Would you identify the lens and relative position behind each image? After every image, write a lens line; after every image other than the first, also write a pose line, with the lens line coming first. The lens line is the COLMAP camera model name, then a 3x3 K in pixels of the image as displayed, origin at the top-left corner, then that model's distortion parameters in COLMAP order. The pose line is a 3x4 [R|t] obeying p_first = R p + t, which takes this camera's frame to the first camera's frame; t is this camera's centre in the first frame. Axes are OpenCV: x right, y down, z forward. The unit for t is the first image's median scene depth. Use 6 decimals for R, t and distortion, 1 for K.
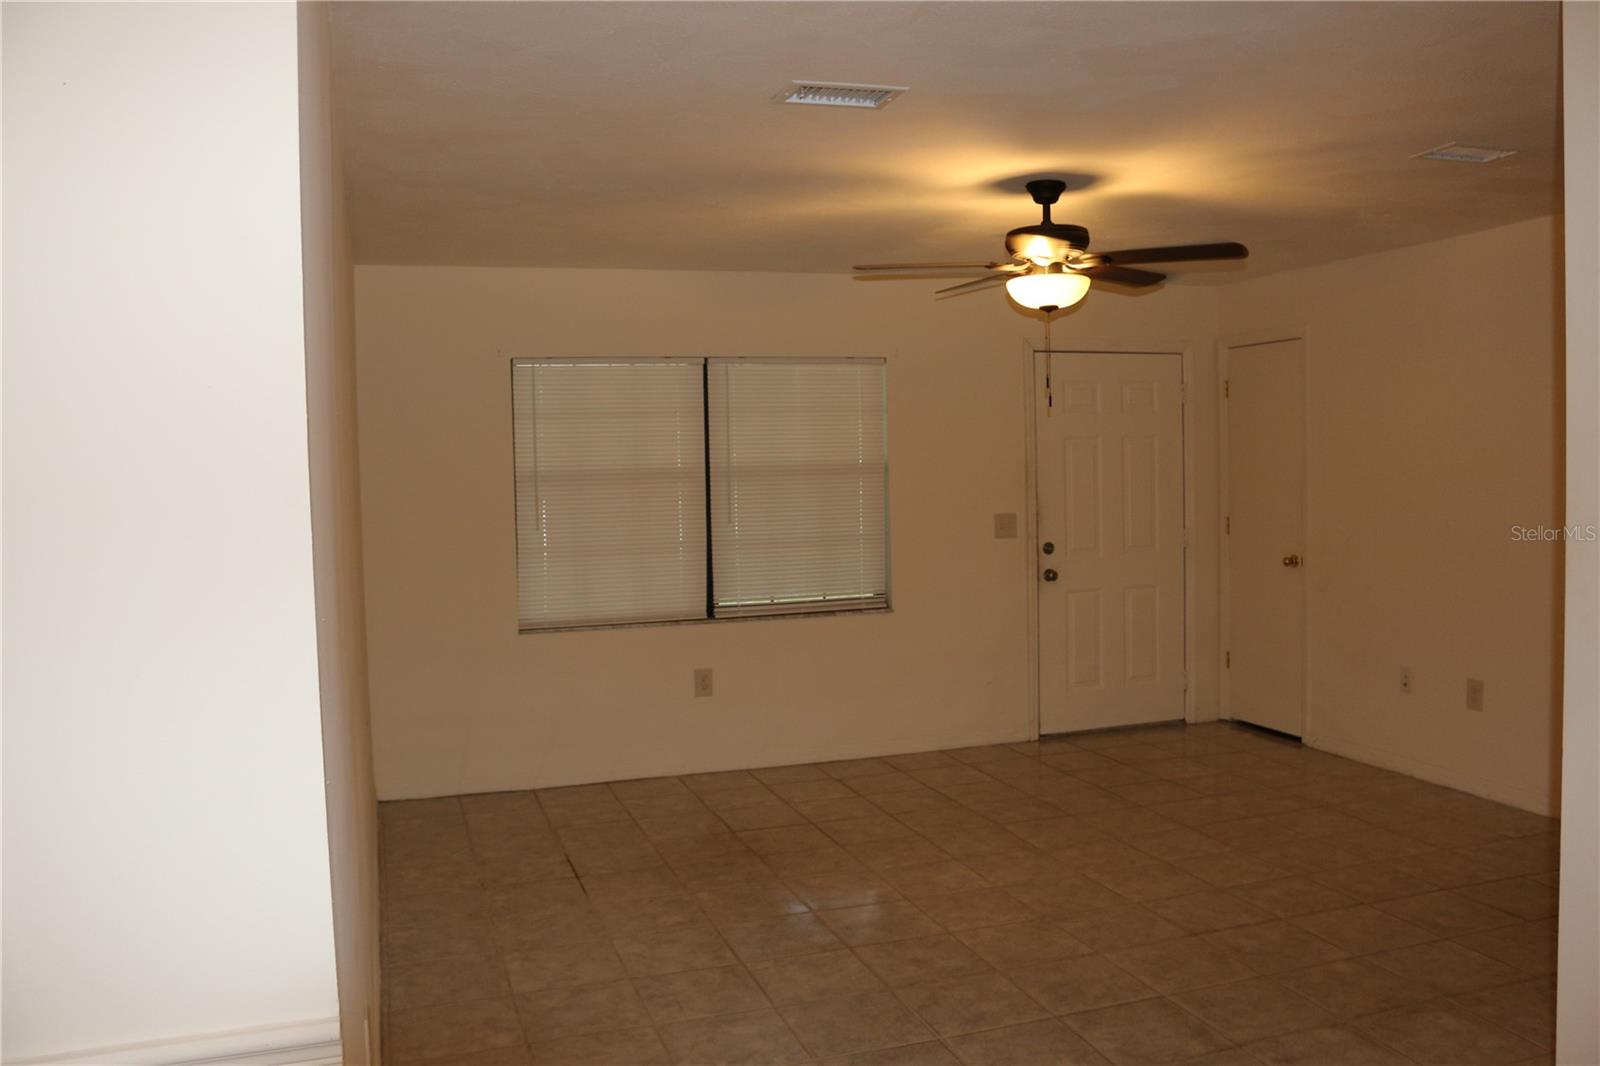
lens RADIAL K [[1363.6, 0, 800.0], [0, 1363.6, 533.0], [0, 0, 1]] dist [-0.005021, -0.001075]
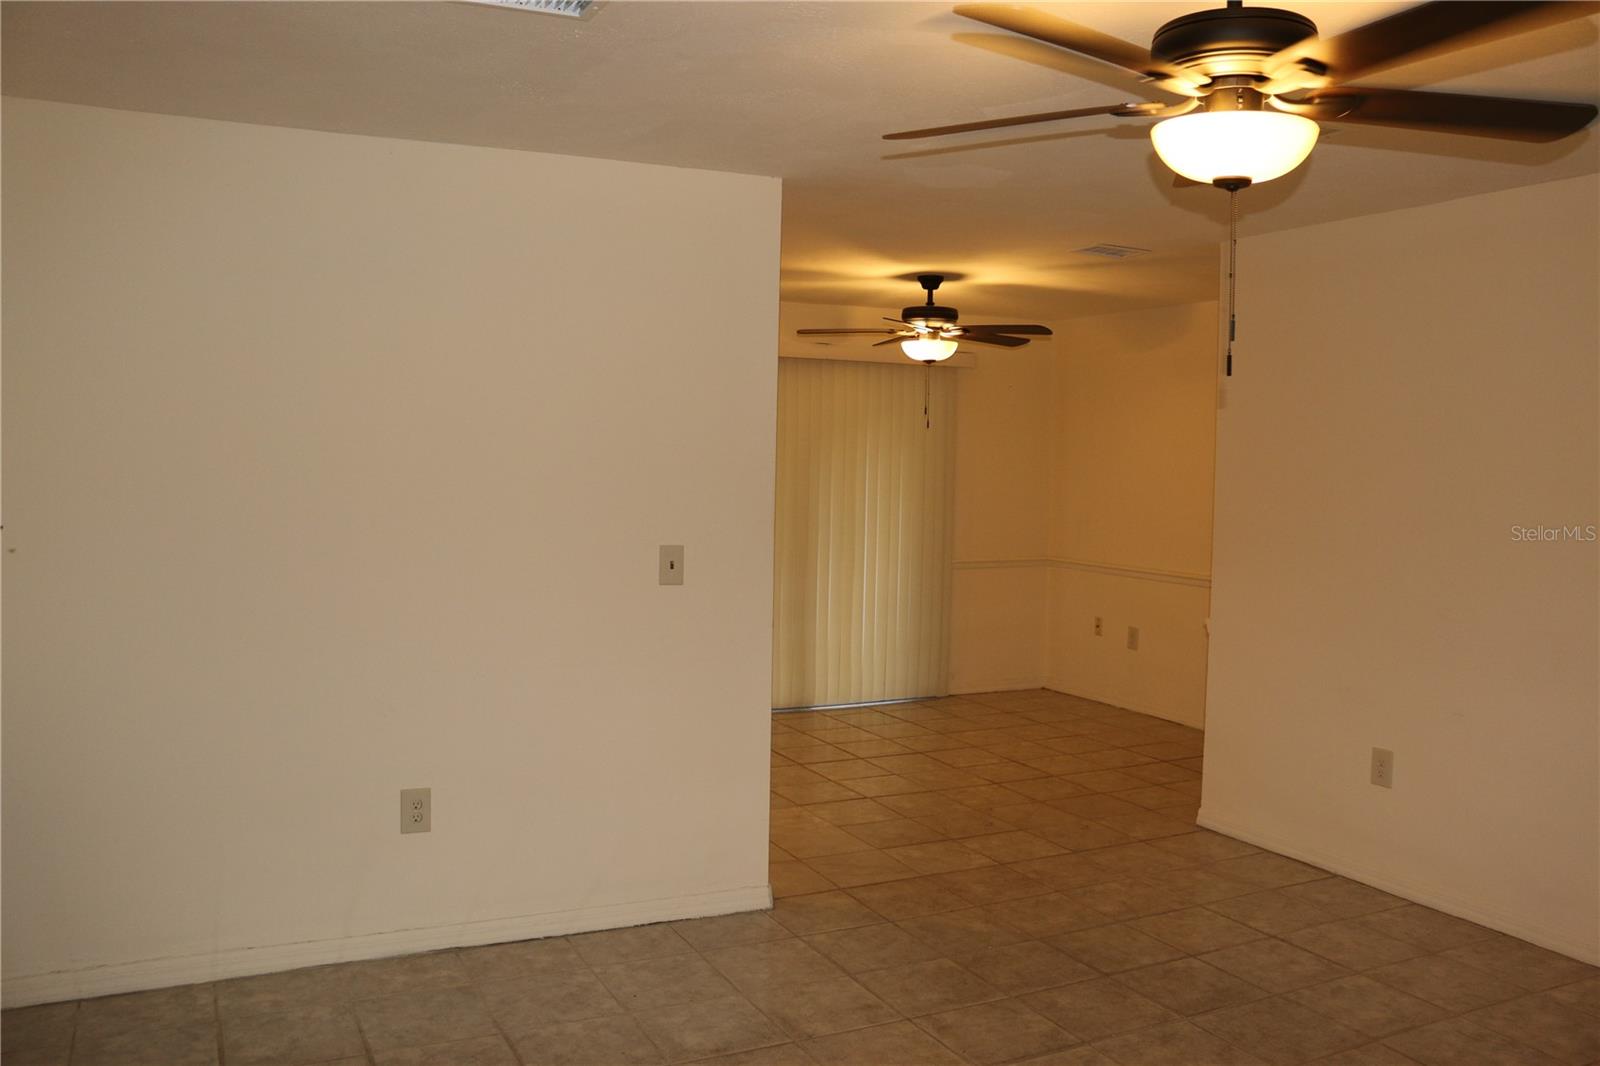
lens RADIAL K [[1363.6, 0, 800.0], [0, 1363.6, 533.0], [0, 0, 1]] dist [-0.005021, -0.001075]
pose [[-0.990210, -0.002844, -0.139554, 0.538596], [-0.018776, 0.993420, 0.112975, -0.110652], [0.138314, 0.114489, -0.983749, 1.927073]]
